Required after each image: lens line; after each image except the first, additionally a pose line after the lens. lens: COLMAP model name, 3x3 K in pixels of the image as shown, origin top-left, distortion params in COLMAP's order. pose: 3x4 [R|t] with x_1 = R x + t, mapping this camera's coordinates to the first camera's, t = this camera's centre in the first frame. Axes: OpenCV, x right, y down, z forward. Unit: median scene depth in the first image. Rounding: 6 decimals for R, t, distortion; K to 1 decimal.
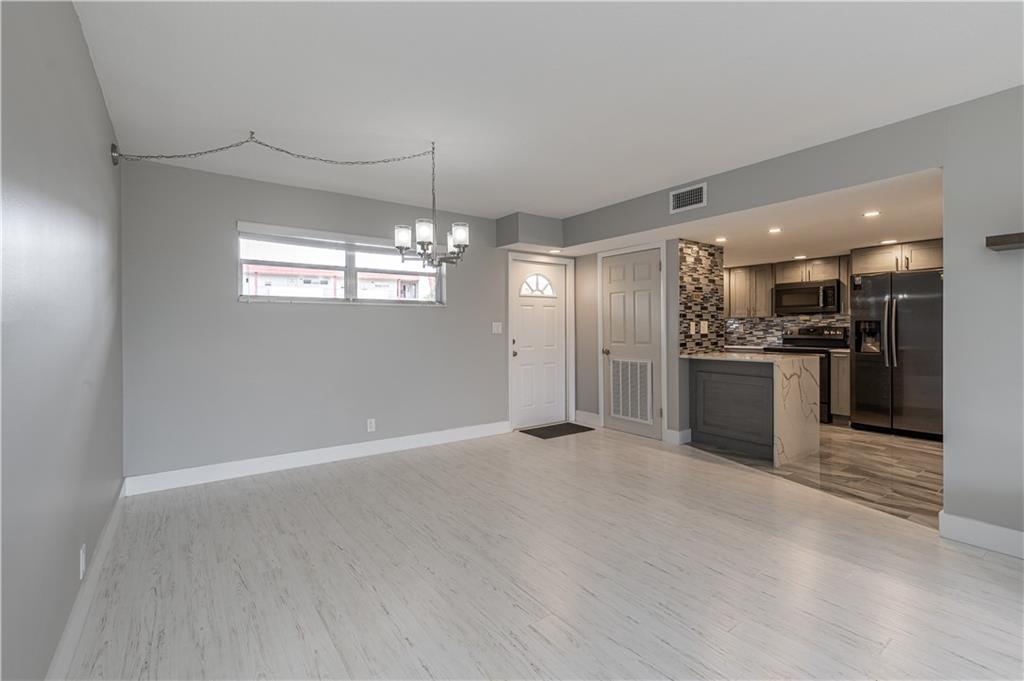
lens RADIAL K [[458.4, 0, 515.4], [0, 458.4, 329.3], [0, 0, 1]] dist [-0.000345, 0.000099]
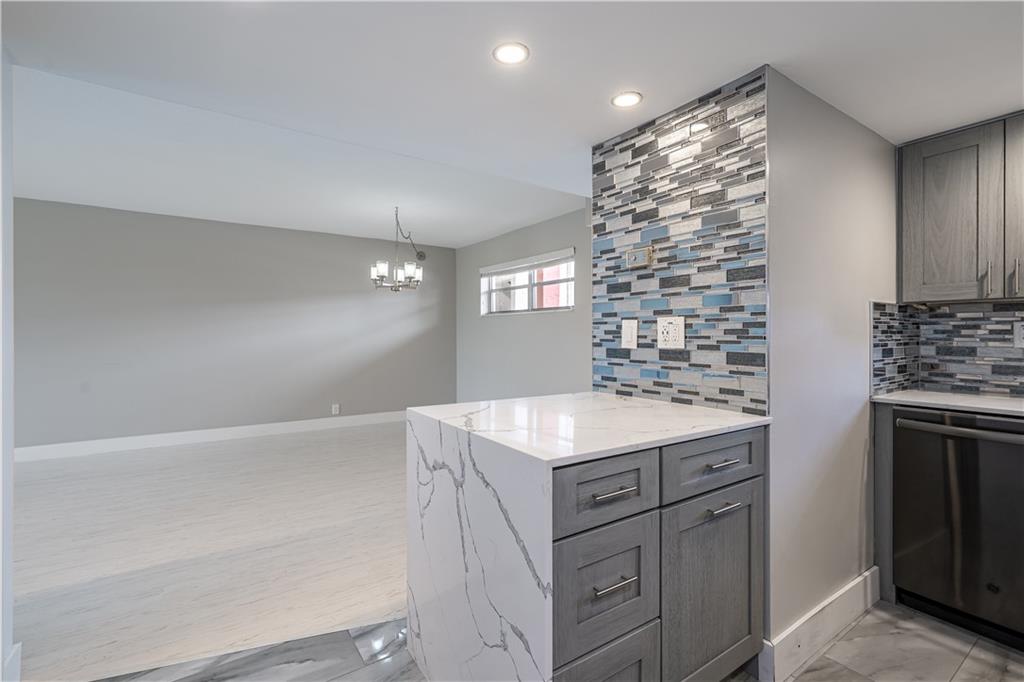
lens RADIAL K [[459.6, 0, 513.2], [0, 459.6, 333.9], [0, 0, 1]] dist [-0.008987, -0.000002]
pose [[-0.035316, 0.004311, -0.999367, 0.783898], [-0.002441, 0.999987, 0.004400, -0.004294], [0.999373, 0.002595, -0.035305, 0.870762]]
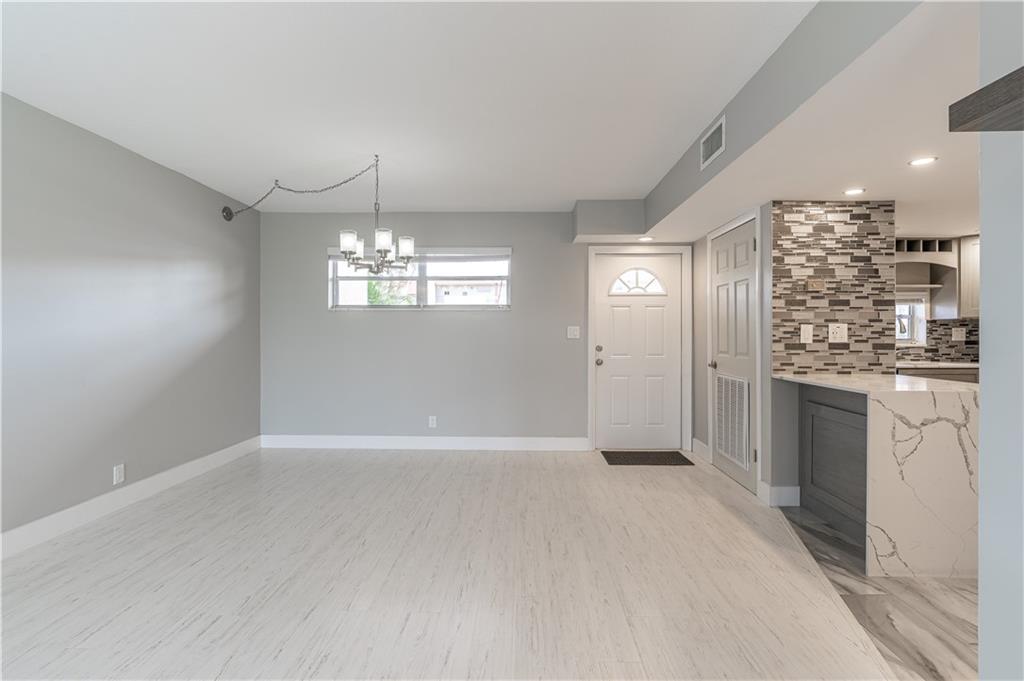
lens RADIAL K [[470.2, 0, 515.3], [0, 470.2, 333.8], [0, 0, 1]] dist [-0.011663, 0.000156]
pose [[0.793017, 0.006420, -0.609165, 0.445417], [-0.006269, 0.999978, 0.002378, -0.001517], [0.609167, 0.001933, 0.793040, 0.208331]]
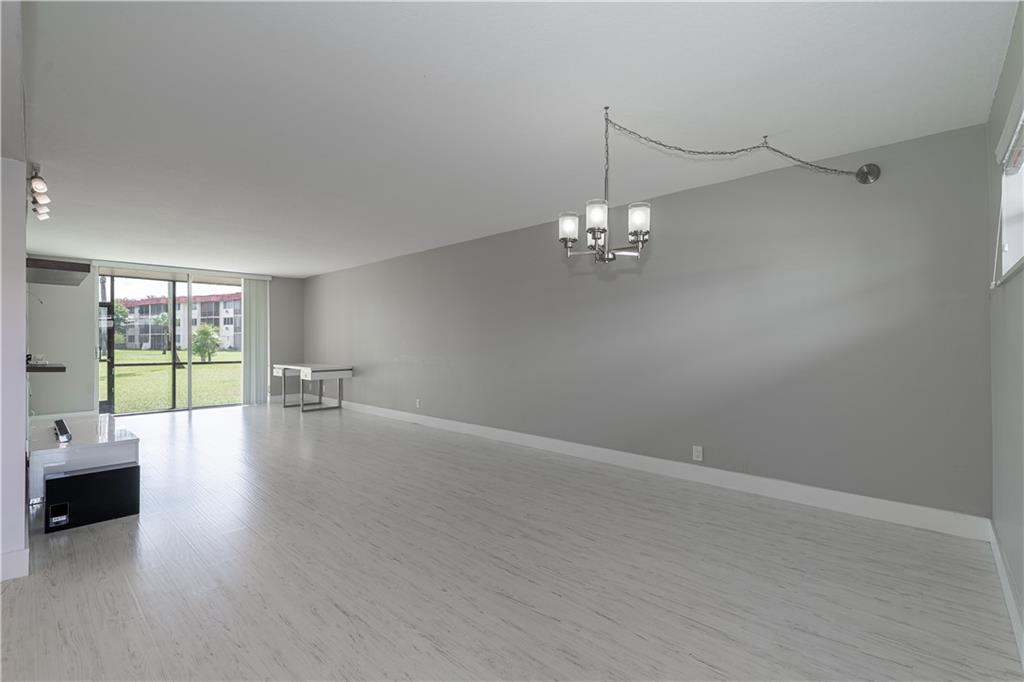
lens RADIAL K [[453.0, 0, 512.0], [0, 453.0, 341.0], [0, 0, 1]] dist [-0.001739, -0.000079]
pose [[-0.983042, 0.009166, -0.183150, 0.081120], [0.008648, 0.999956, 0.003626, -0.000692], [0.183175, 0.001980, -0.983078, 1.068492]]
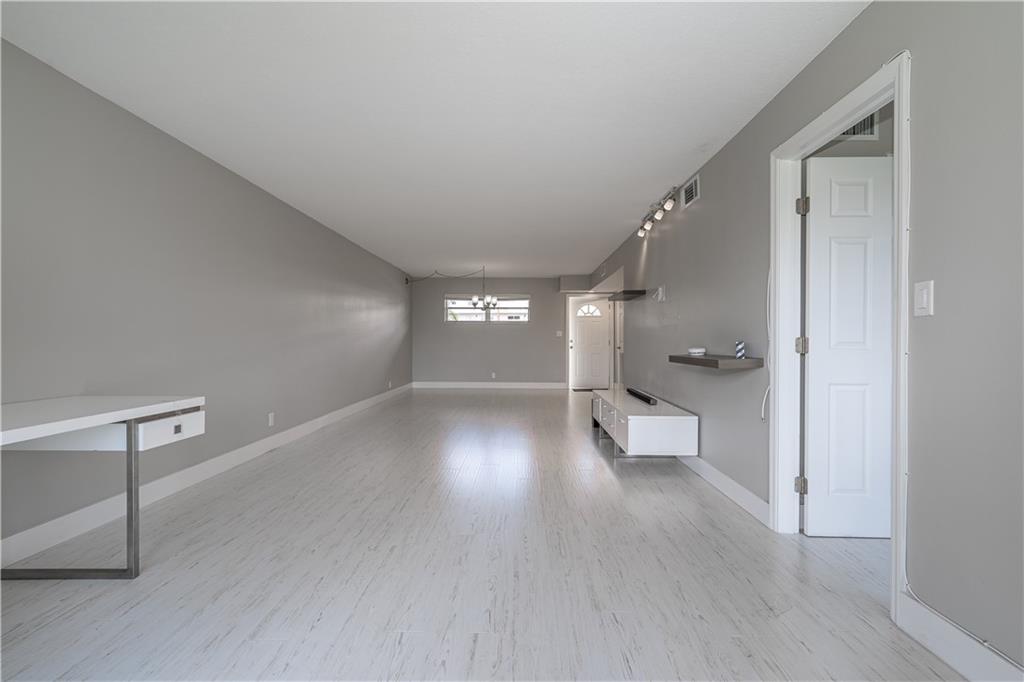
lens RADIAL K [[453.0, 0, 512.0], [0, 453.0, 341.0], [0, 0, 1]] dist [-0.001739, -0.000079]
pose [[0.798057, 0.008970, -0.602515, 0.992158], [-0.008177, 0.999958, 0.004056, 0.021979], [0.602526, 0.001690, 0.798097, -0.675483]]
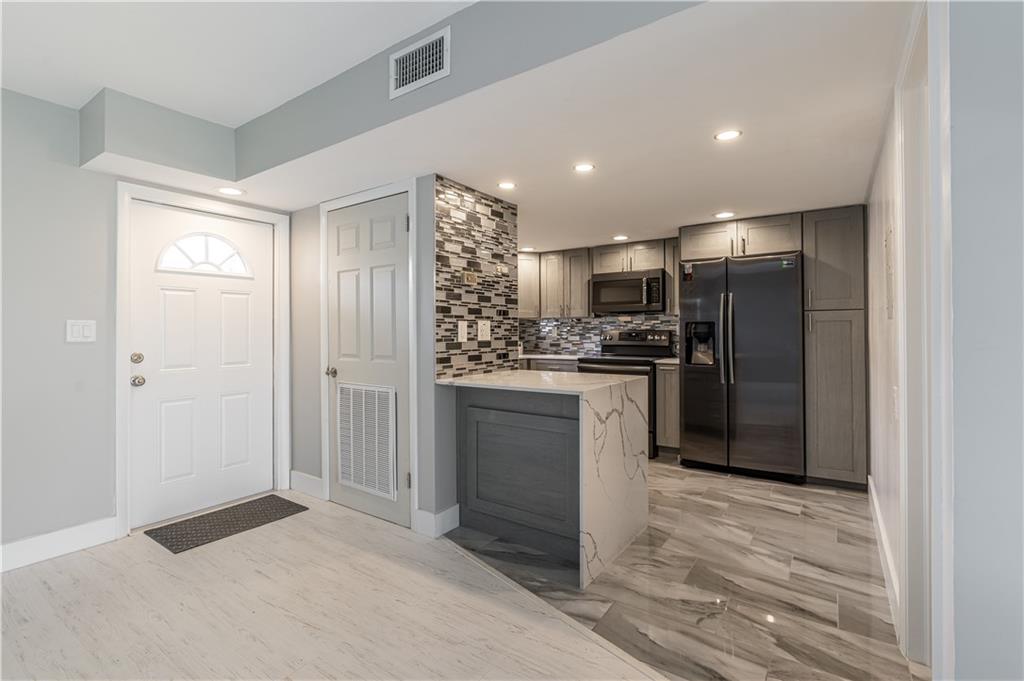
lens RADIAL K [[467.0, 0, 515.3], [0, 467.0, 327.1], [0, 0, 1]] dist [-0.010722, 0.000110]
pose [[0.944473, 0.003608, 0.328568, 0.243329], [0.000715, 0.999915, -0.013036, -0.000318], [-0.328587, 0.012547, 0.944390, 0.394446]]
